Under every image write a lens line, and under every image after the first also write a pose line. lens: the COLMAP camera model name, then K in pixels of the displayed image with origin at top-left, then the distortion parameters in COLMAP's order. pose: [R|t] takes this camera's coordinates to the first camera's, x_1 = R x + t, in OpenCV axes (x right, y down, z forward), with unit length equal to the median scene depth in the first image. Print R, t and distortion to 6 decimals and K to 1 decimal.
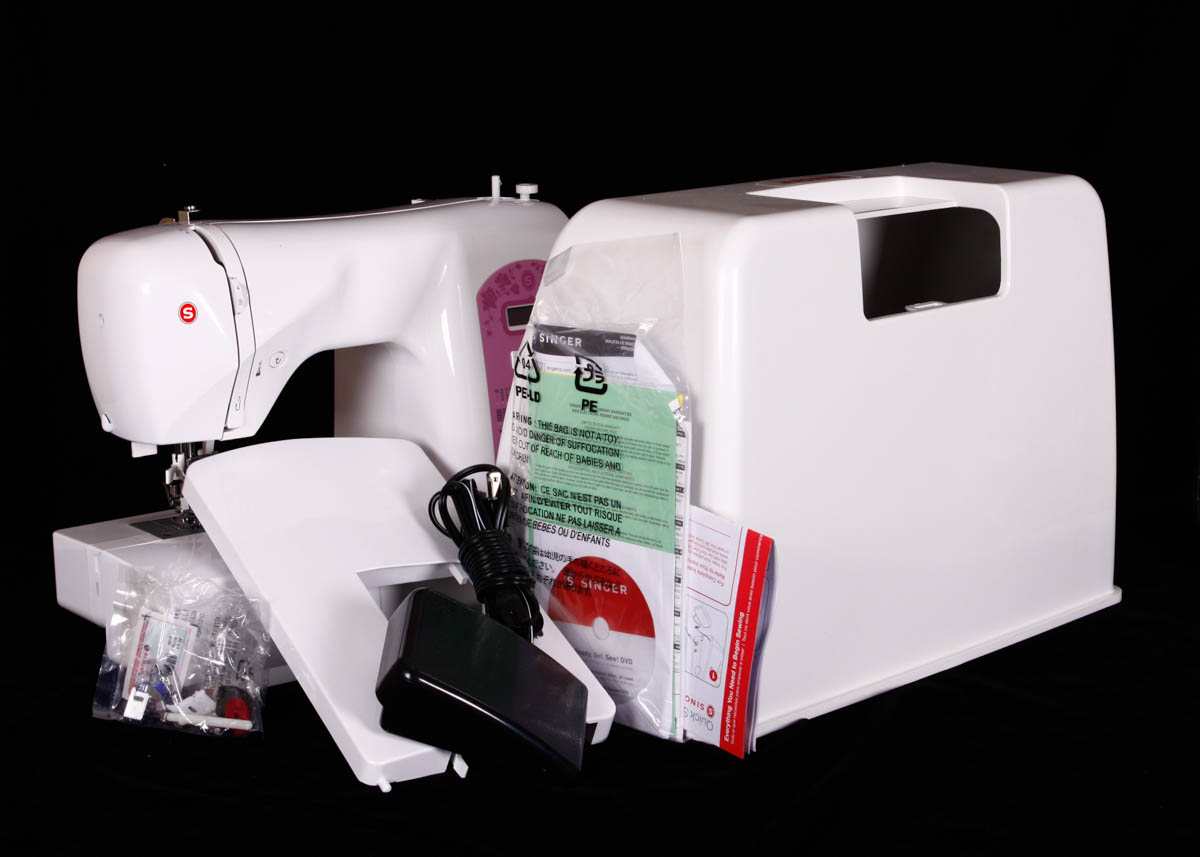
lens RADIAL K [[2277.2, 0, 600.0], [0, 2277.2, 428.5], [0, 0, 1]] dist [0.022973, 0.043977]
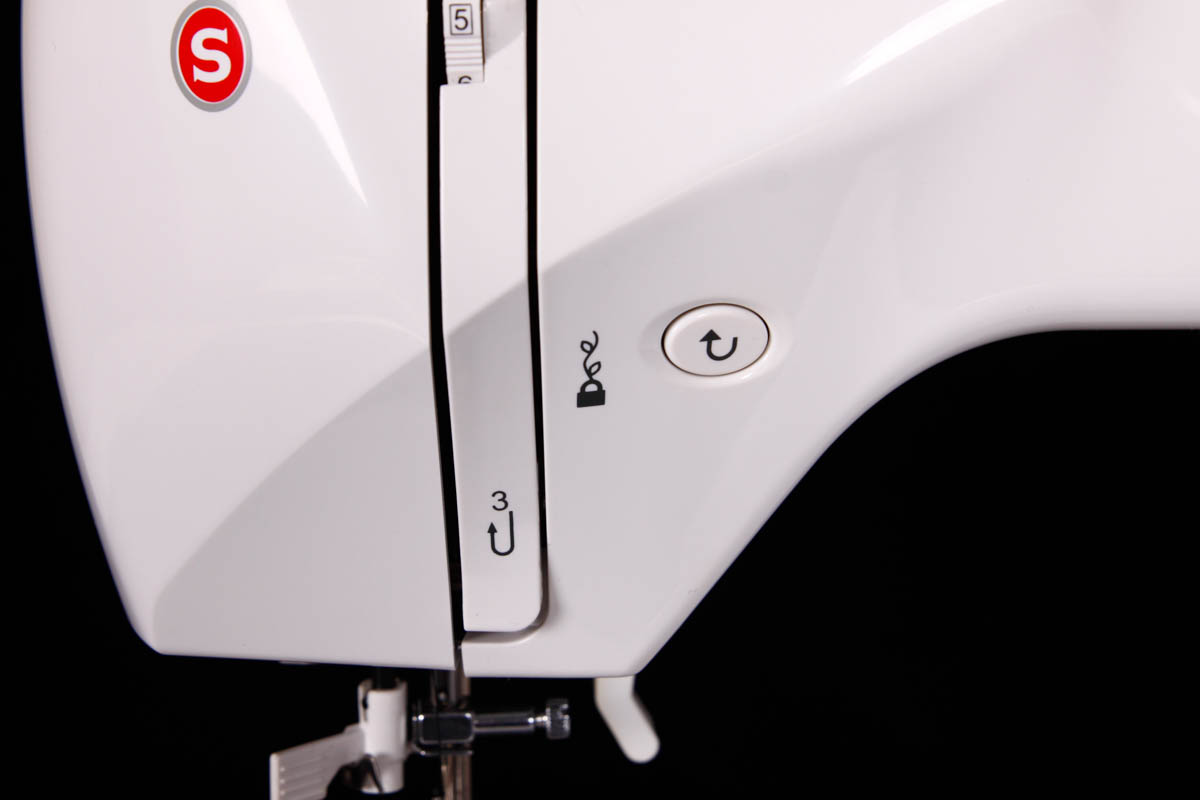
lens RADIAL K [[2668.2, 0, 600.0], [0, 2668.2, 400.0], [0, 0, 1]] dist [0.042408, -7.960602]
pose [[0.789543, 0.137282, -0.598143, -0.006835], [-0.135180, 0.989624, 0.048697, -0.034100], [0.598622, 0.042409, 0.799908, 0.782252]]
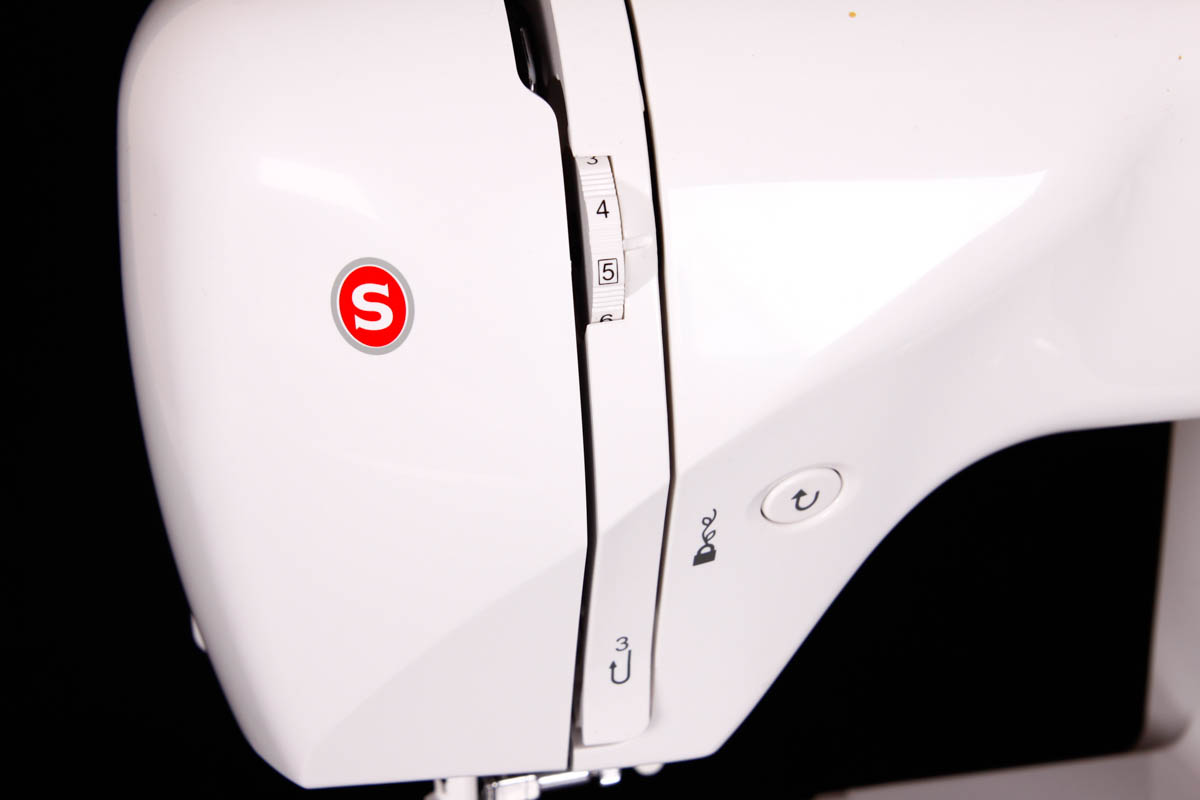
lens RADIAL K [[2668.2, 0, 600.0], [0, 2668.2, 400.0], [0, 0, 1]] dist [0.042408, -7.960602]
pose [[0.902108, 0.134298, -0.410079, -0.046742], [-0.073057, 0.984151, 0.161587, -0.080969], [0.425280, -0.115809, 0.897622, 0.722812]]
